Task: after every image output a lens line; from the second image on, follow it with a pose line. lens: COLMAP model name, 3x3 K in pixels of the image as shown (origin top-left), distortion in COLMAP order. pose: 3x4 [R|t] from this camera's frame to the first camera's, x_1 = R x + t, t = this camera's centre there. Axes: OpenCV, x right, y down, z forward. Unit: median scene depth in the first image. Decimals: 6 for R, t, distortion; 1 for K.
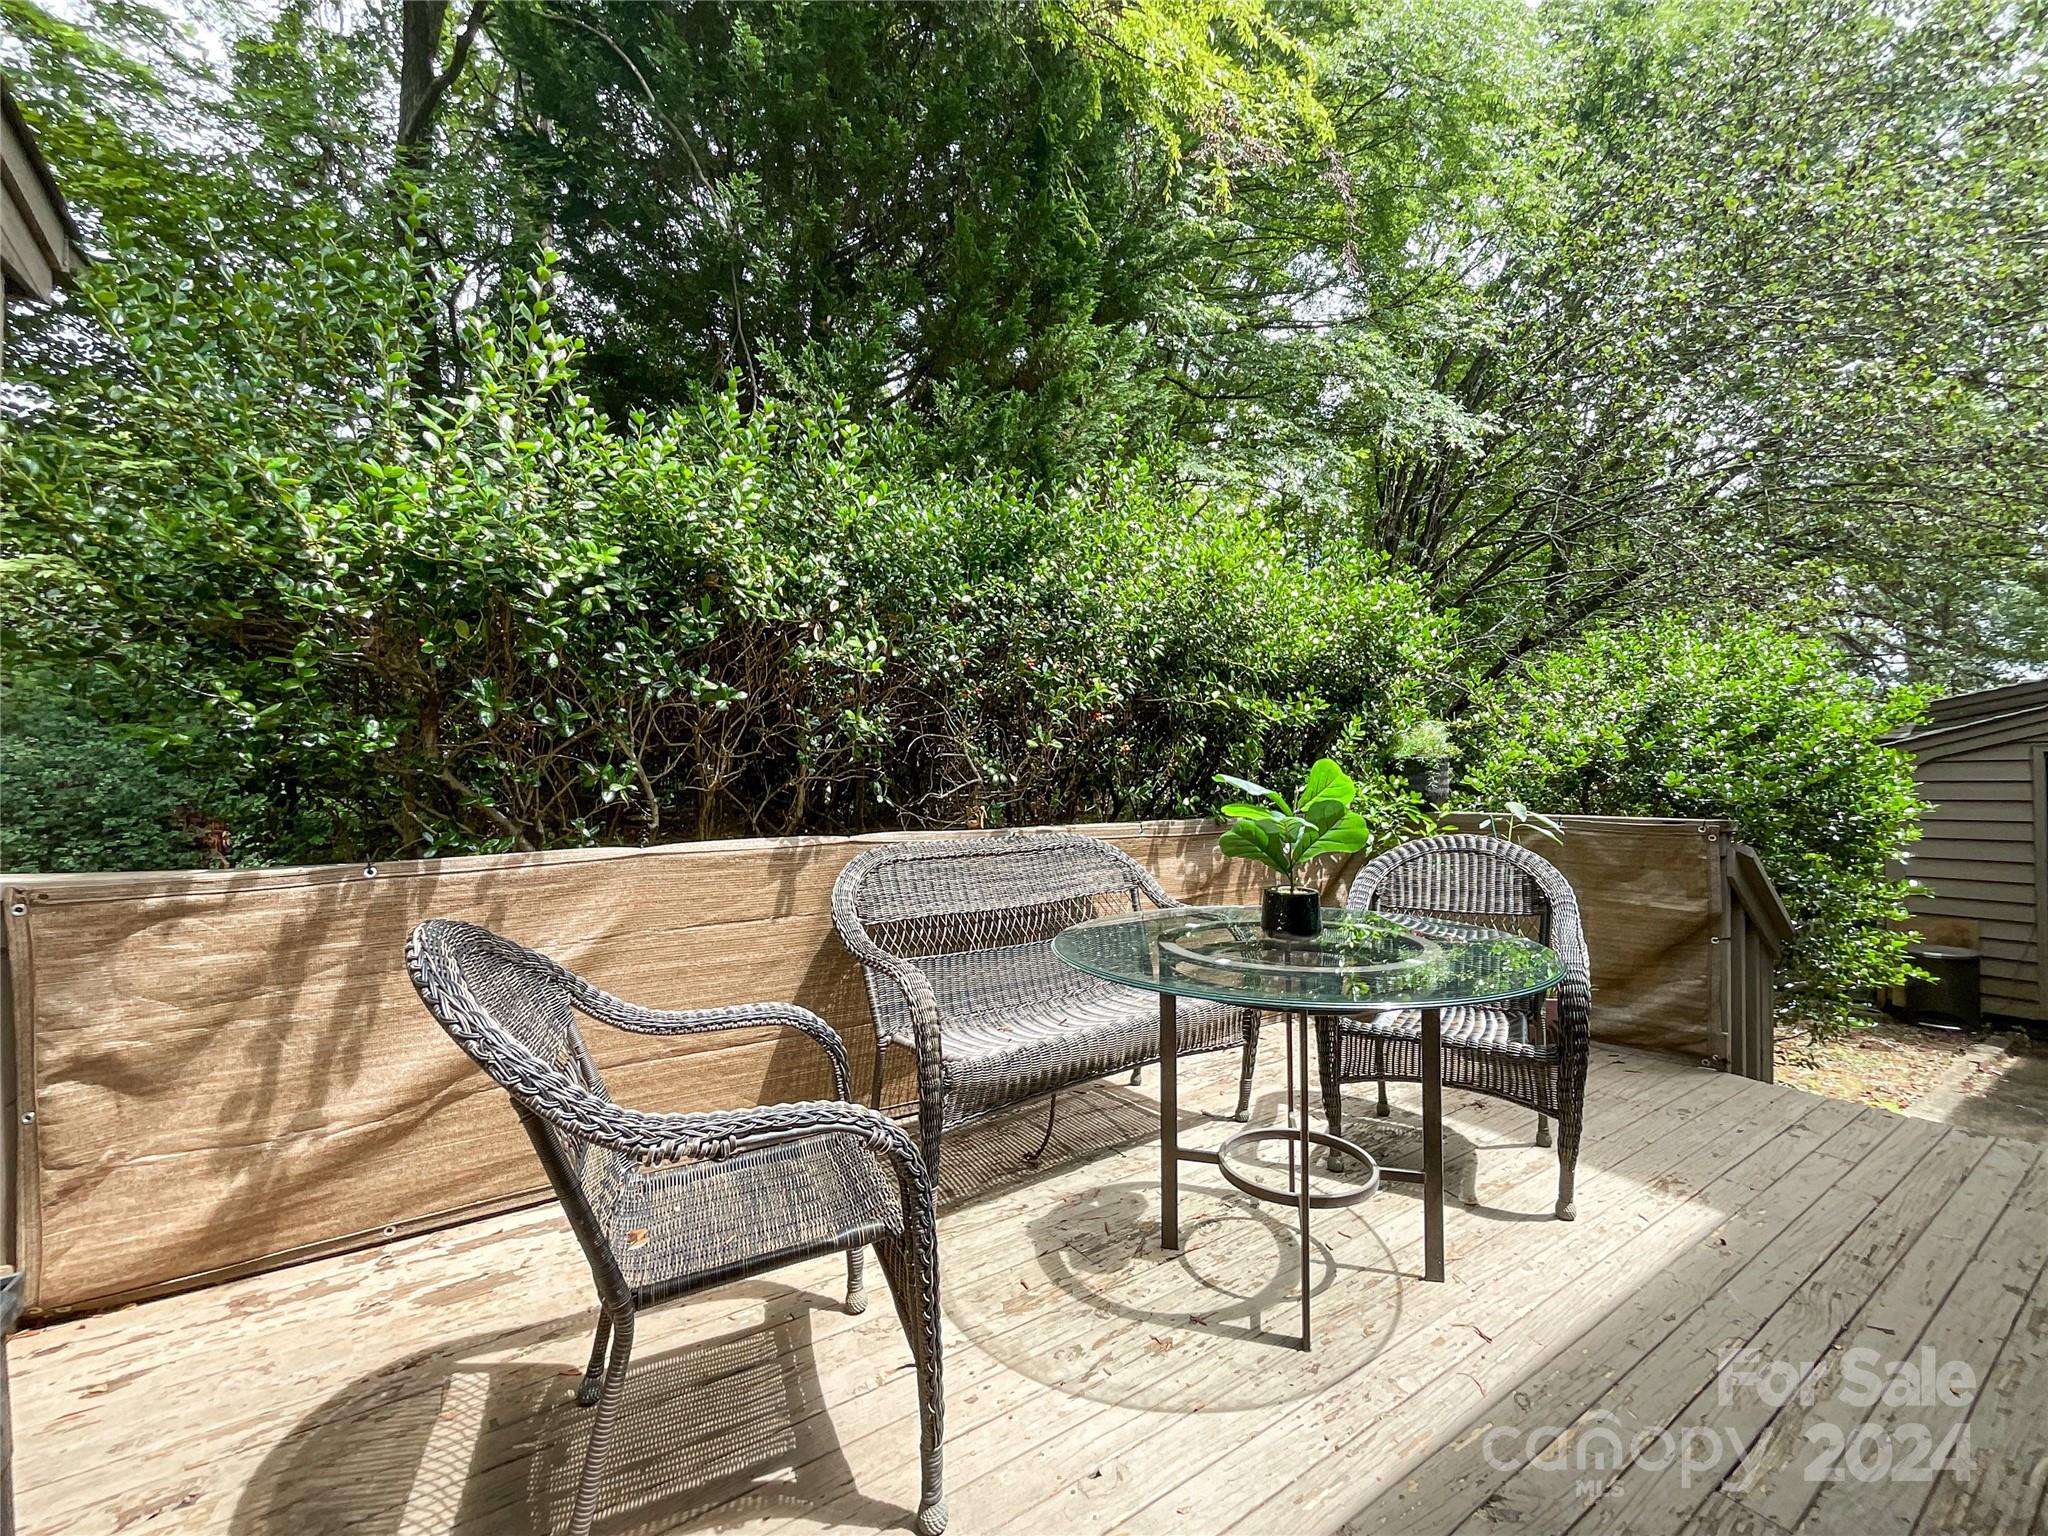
lens RADIAL K [[845.6, 0, 1024.0], [0, 845.6, 768.0], [0, 0, 1]] dist [0.000032, -0.000106]
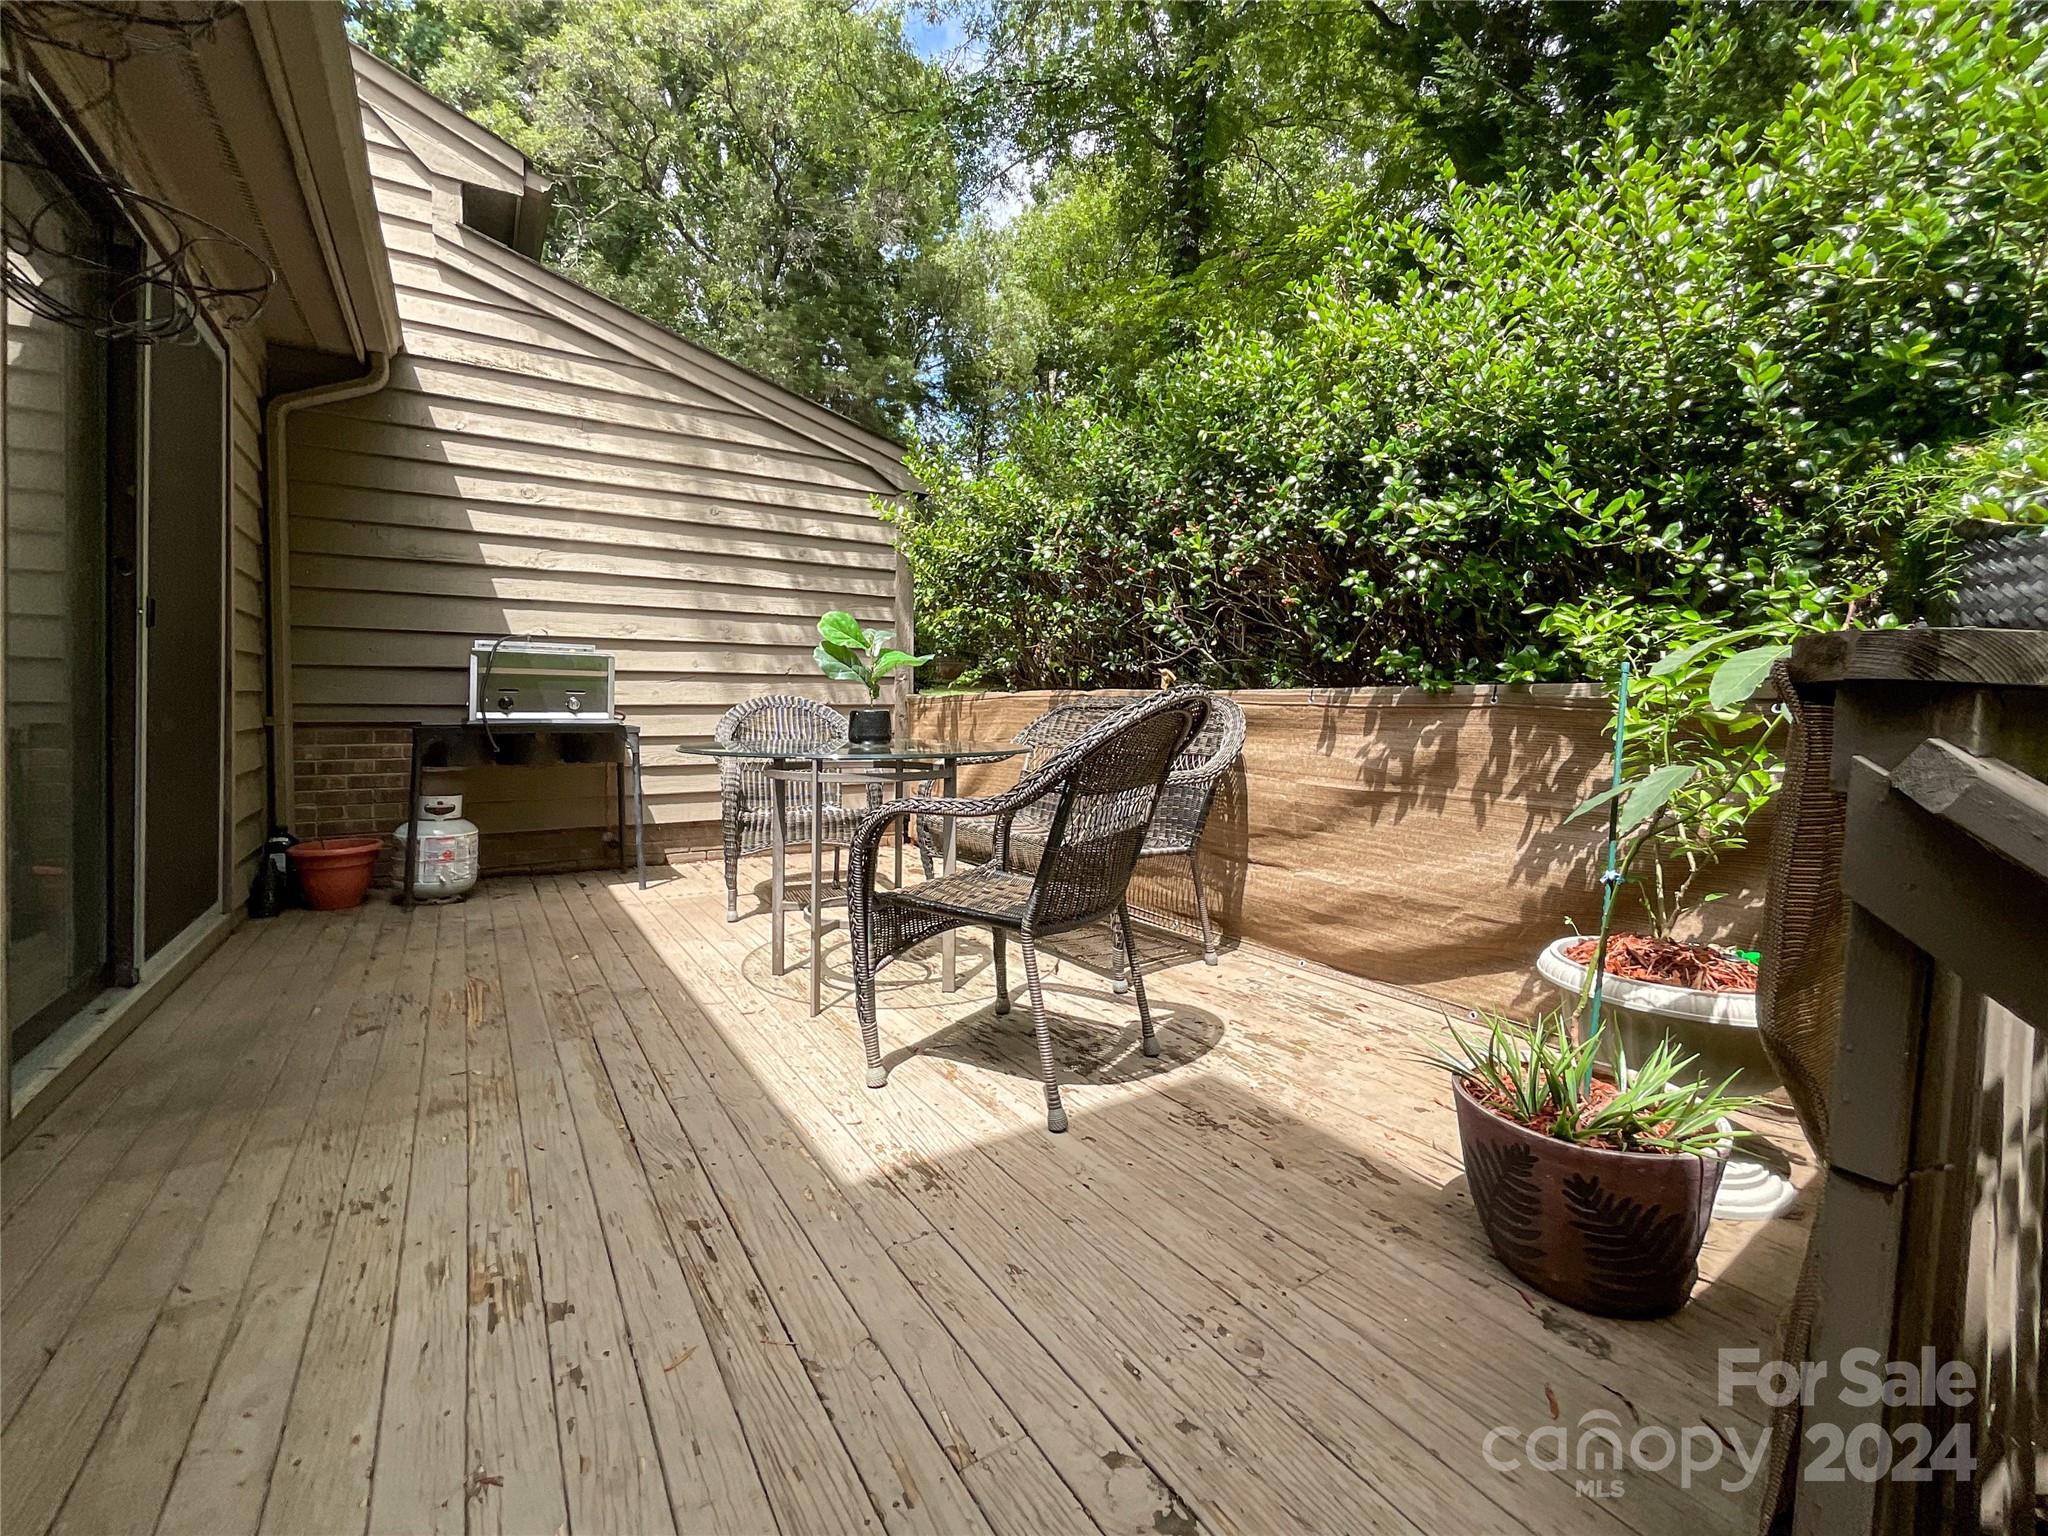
lens RADIAL K [[862.8, 0, 1019.6], [0, 862.8, 706.8], [0, 0, 1]] dist [-0.011279, 0.000064]
pose [[-0.012739, 0.014131, -0.999819, 1.275825], [0.007549, 0.999873, 0.014035, 0.090195], [0.999890, -0.007369, -0.012844, 0.953605]]
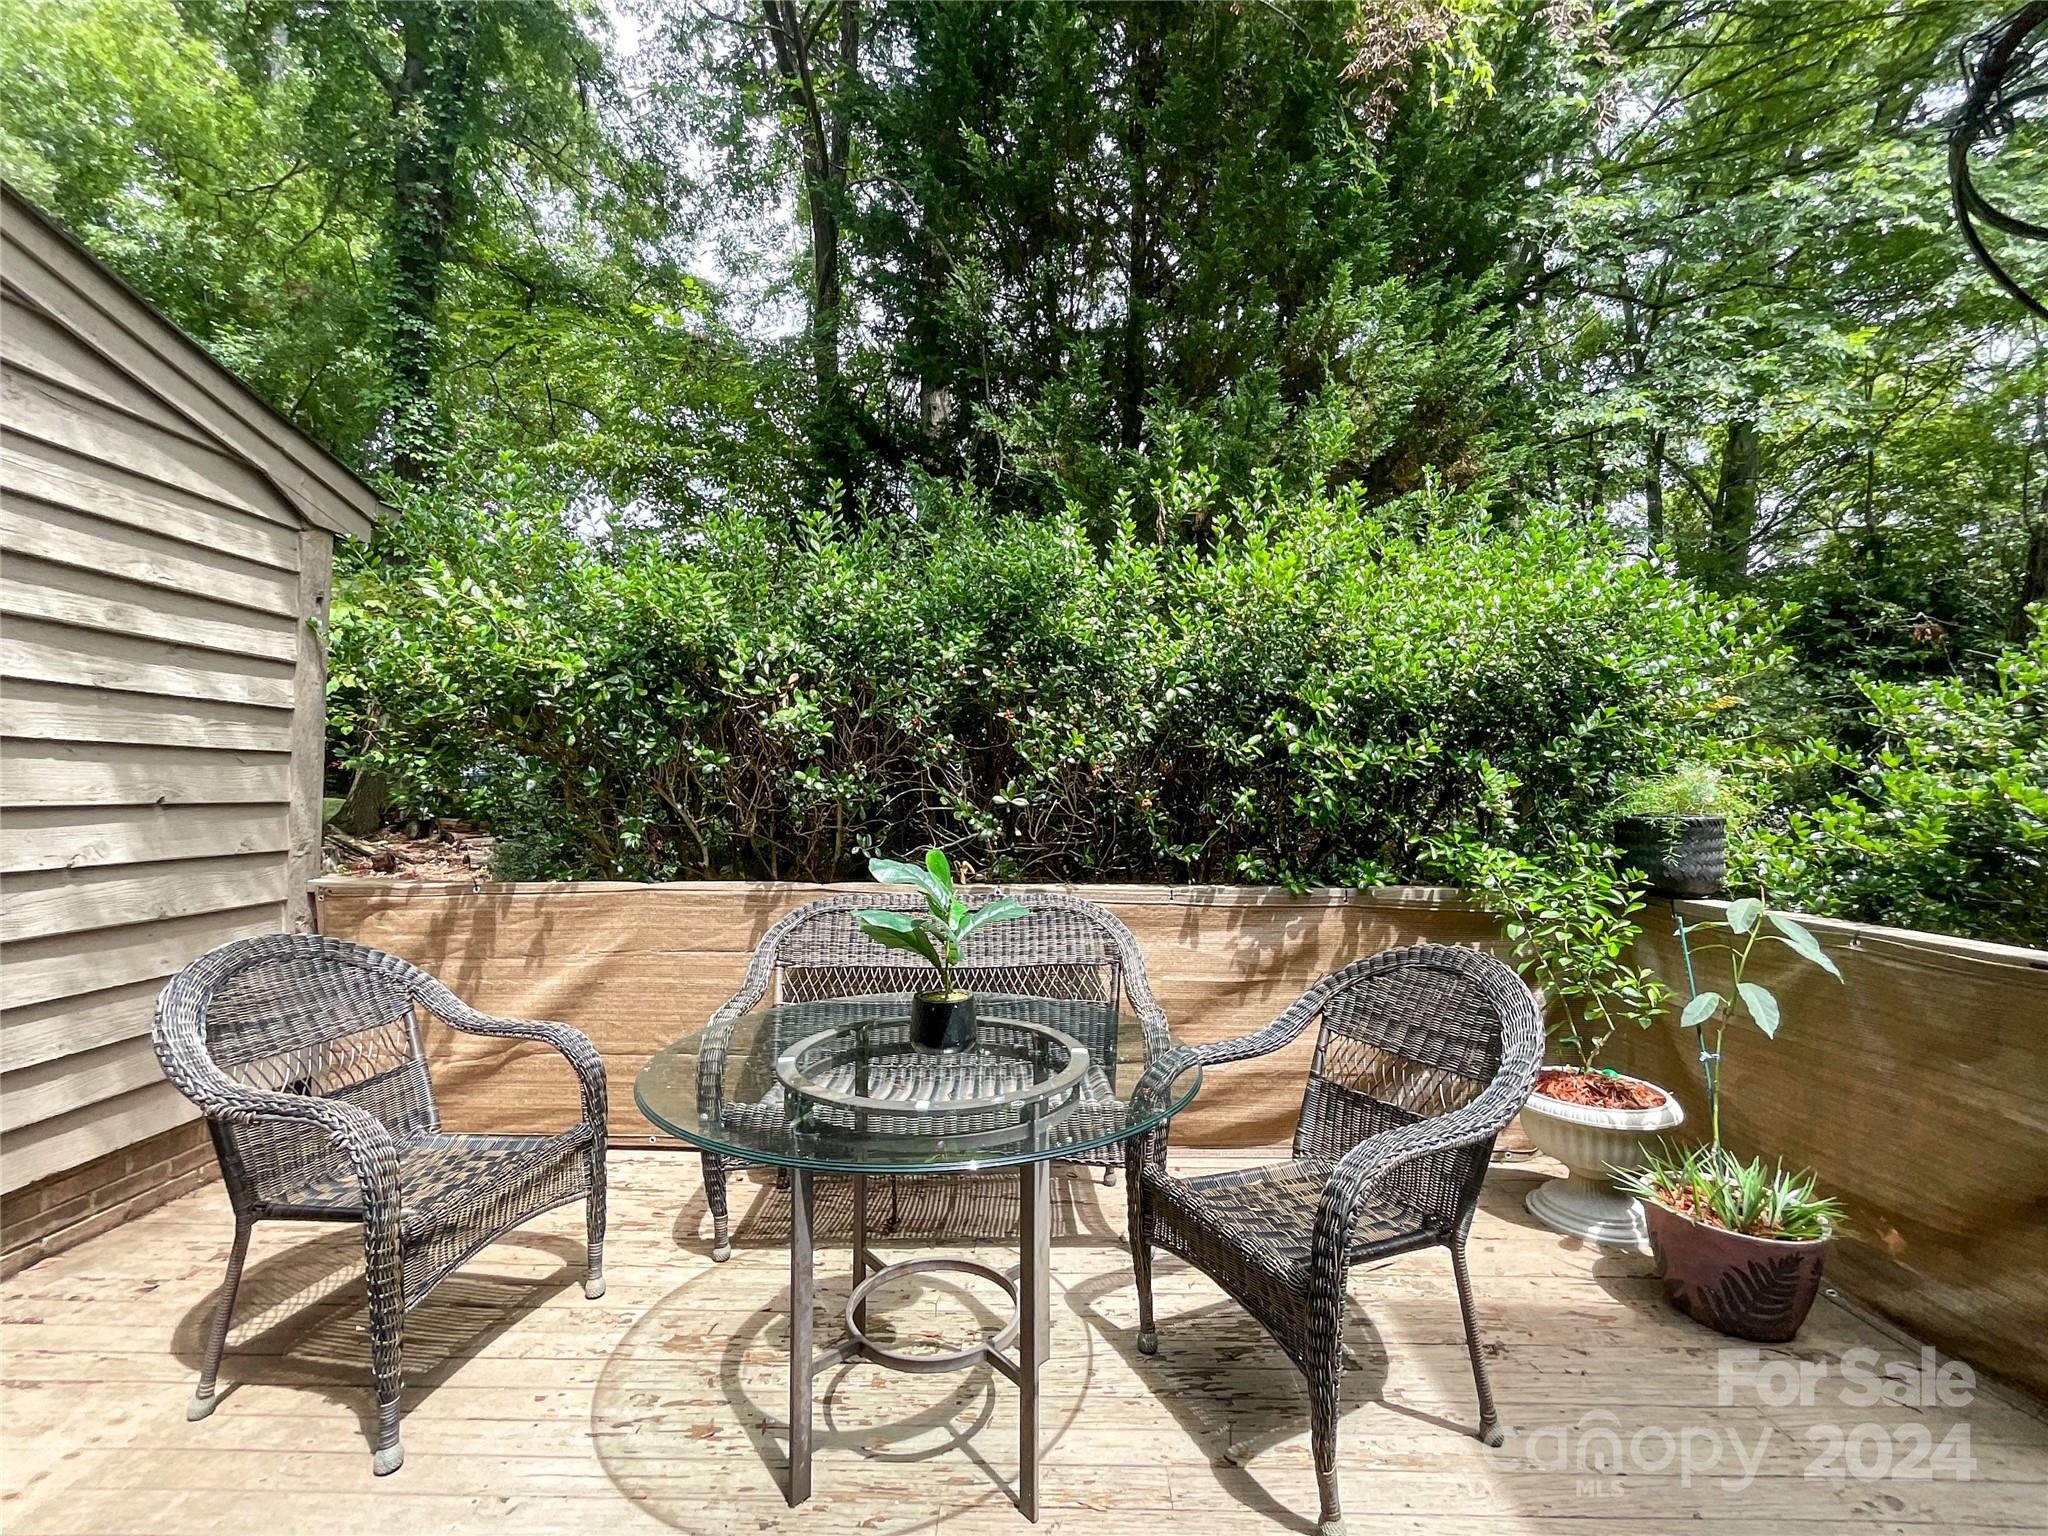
lens RADIAL K [[861.2, 0, 1024.0], [0, 861.2, 768.0], [0, 0, 1]] dist [-0.003908, -0.000119]
pose [[0.824207, -0.005002, -0.566266, 0.676186], [-0.008113, 0.999754, -0.020639, -0.051030], [0.566230, 0.021605, 0.823964, 0.234829]]
